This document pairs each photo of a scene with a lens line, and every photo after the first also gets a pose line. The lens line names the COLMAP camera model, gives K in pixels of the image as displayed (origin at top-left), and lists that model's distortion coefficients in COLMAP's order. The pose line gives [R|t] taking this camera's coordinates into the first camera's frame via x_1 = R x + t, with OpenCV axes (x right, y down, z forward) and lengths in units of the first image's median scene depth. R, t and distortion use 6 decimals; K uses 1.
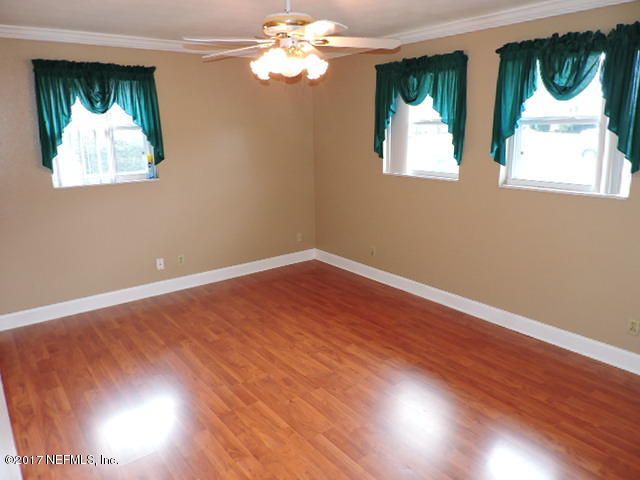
lens RADIAL K [[458.8, 0, 320.0], [0, 458.8, 240.0], [0, 0, 1]] dist [-0.018186, 0.000155]
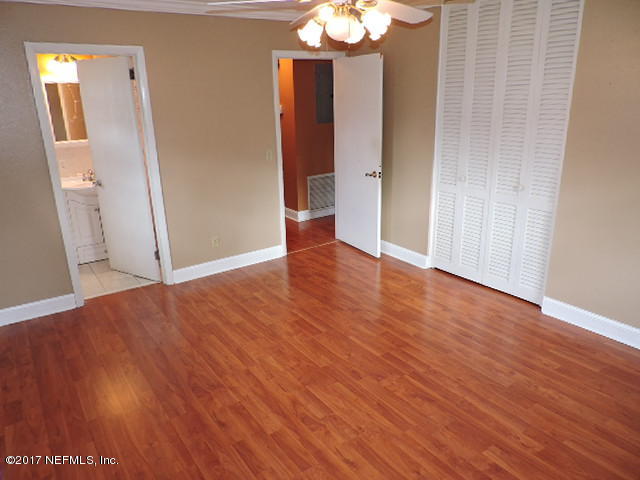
lens RADIAL K [[458.8, 0, 320.0], [0, 458.8, 240.0], [0, 0, 1]] dist [-0.018186, 0.000155]
pose [[-0.998411, 0.025462, 0.050267, -0.048382], [0.048089, 0.849969, 0.524633, -0.398460], [-0.029367, 0.526217, -0.849843, 1.559640]]
